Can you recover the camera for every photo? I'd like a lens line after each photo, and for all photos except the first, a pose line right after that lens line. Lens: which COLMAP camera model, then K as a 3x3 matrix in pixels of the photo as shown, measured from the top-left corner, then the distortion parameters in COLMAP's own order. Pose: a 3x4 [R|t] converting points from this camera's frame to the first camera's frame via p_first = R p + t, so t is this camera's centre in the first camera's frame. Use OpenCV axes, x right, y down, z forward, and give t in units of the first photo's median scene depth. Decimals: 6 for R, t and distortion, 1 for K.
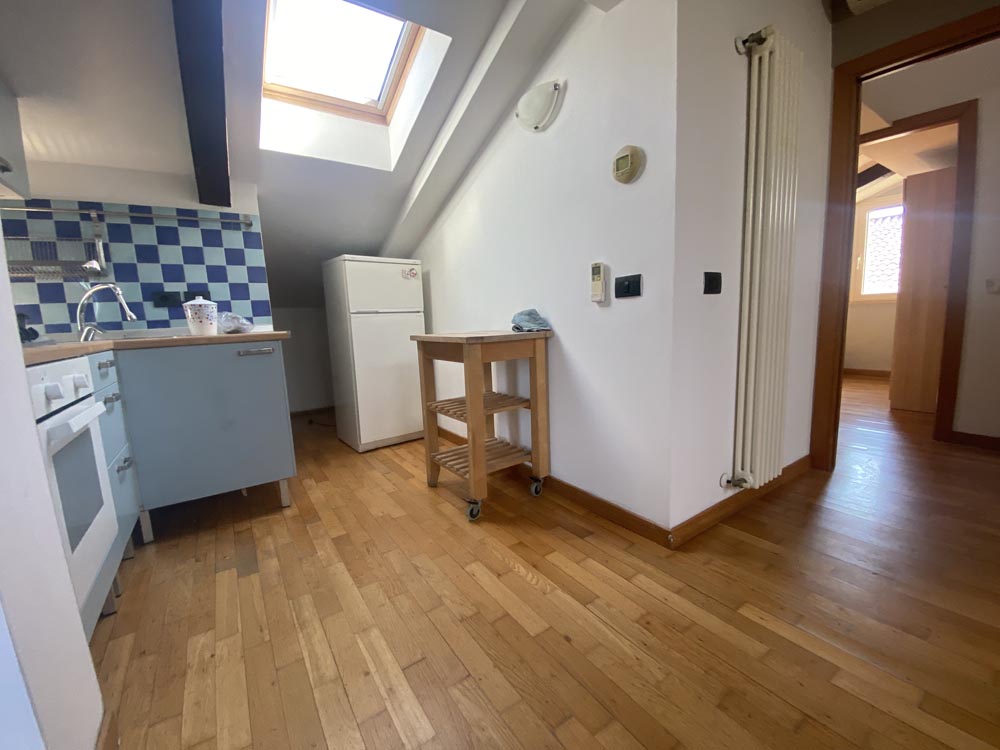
lens RADIAL K [[405.6, 0, 498.4], [0, 405.6, 377.0], [0, 0, 1]] dist [0.019650, -0.019117]
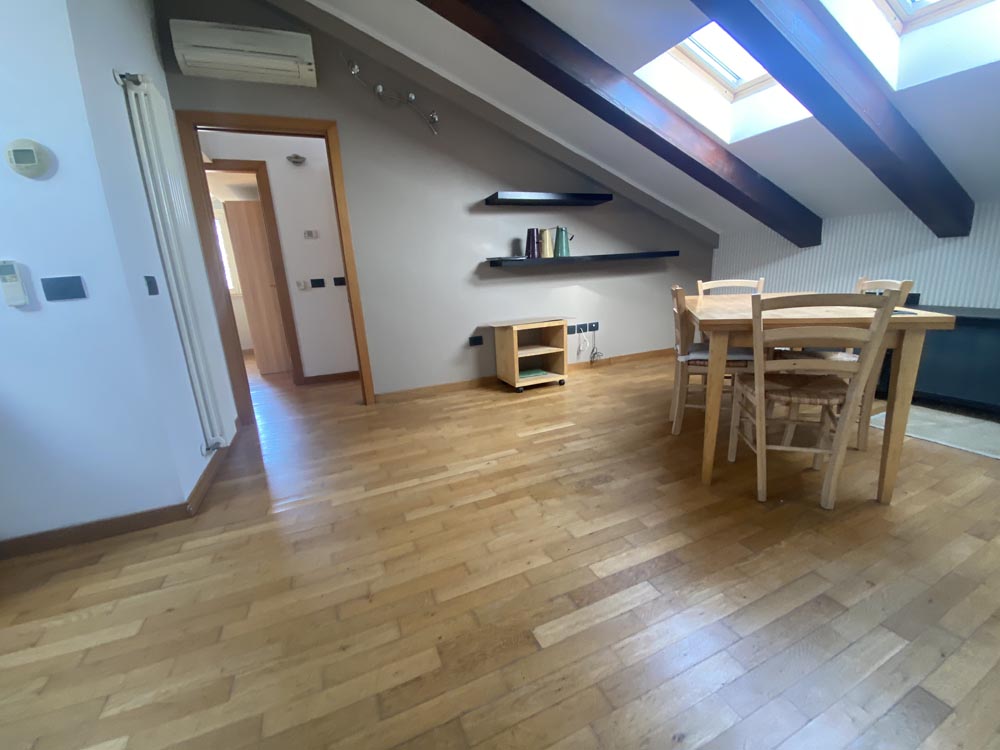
lens RADIAL K [[405.6, 0, 498.4], [0, 405.6, 377.0], [0, 0, 1]] dist [0.019650, -0.019117]
pose [[0.188382, -0.205512, 0.960352, -0.387983], [0.189016, 0.967166, 0.169893, 0.006564], [-0.963735, 0.149517, 0.221042, -0.131072]]
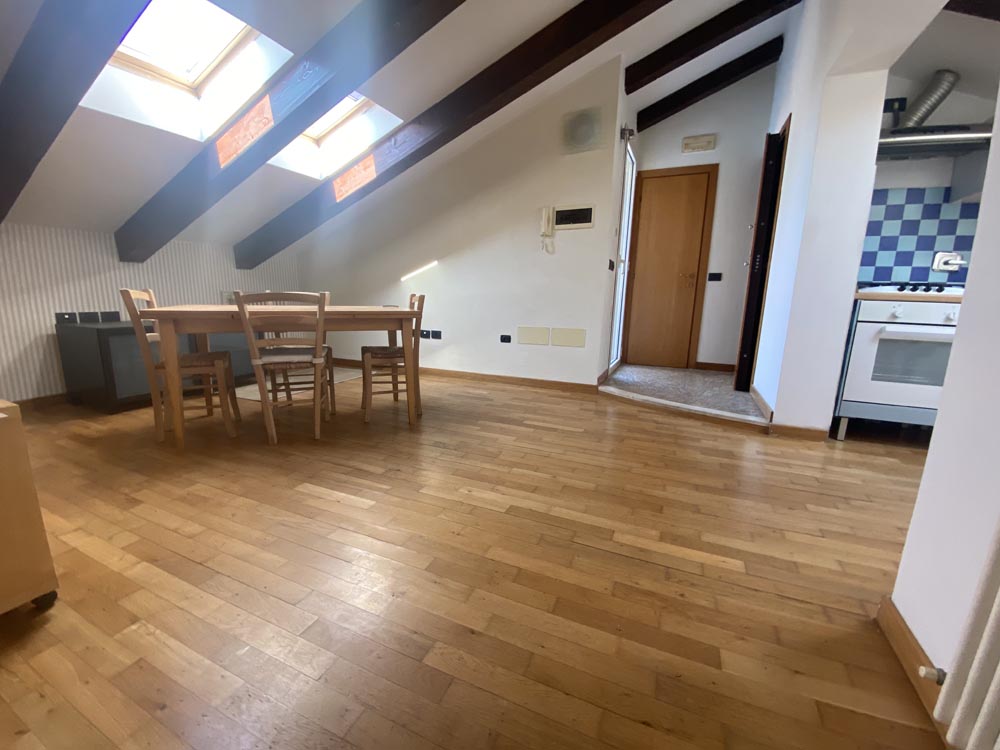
lens RADIAL K [[408.1, 0, 495.6], [0, 408.1, 369.5], [0, 0, 1]] dist [0.032263, -0.027391]
pose [[-0.847854, 0.125182, -0.515241, 1.149370], [-0.057370, 0.944368, 0.323848, -0.159378], [0.527117, 0.304135, -0.793505, 0.951766]]
